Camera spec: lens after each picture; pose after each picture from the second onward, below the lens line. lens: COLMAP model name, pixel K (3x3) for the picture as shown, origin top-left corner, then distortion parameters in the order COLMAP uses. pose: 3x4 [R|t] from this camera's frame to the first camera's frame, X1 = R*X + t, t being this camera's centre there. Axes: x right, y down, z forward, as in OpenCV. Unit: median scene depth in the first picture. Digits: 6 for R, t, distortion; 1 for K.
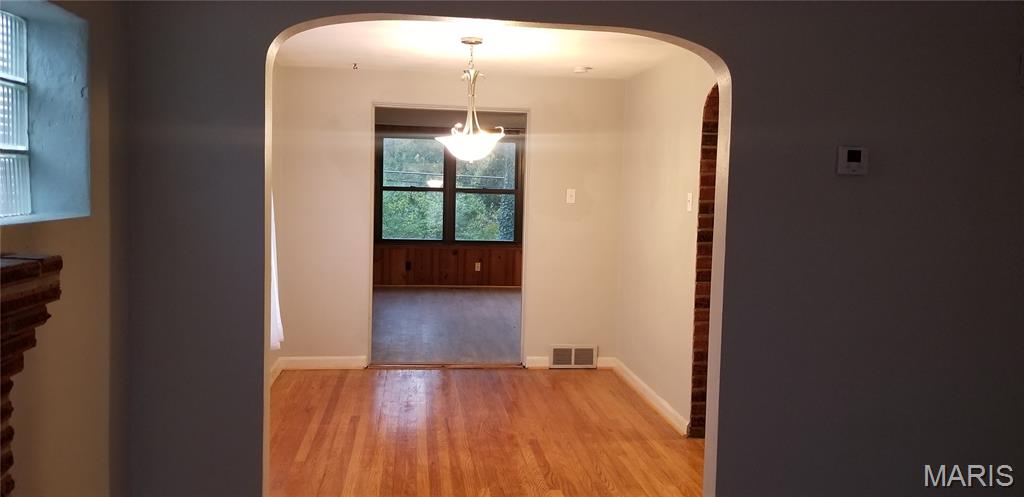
lens RADIAL K [[794.6, 0, 511.5], [0, 794.6, 234.9], [0, 0, 1]] dist [0.005608, 0.000299]
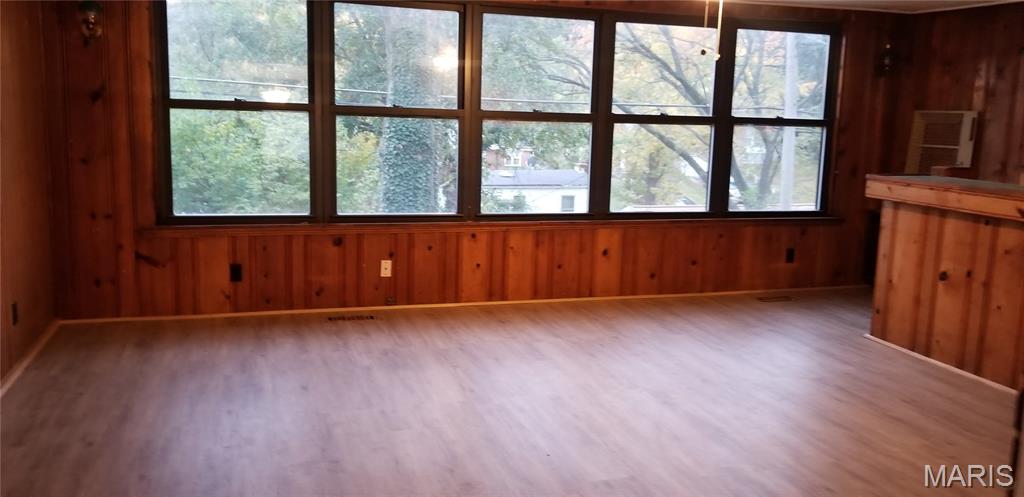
lens RADIAL K [[794.6, 0, 511.5], [0, 794.6, 234.9], [0, 0, 1]] dist [0.005608, 0.000299]
pose [[0.979782, -0.019558, 0.199112, -0.064370], [-0.000569, 0.994934, 0.100532, -0.029854], [-0.200069, -0.098612, 0.974807, 0.516864]]
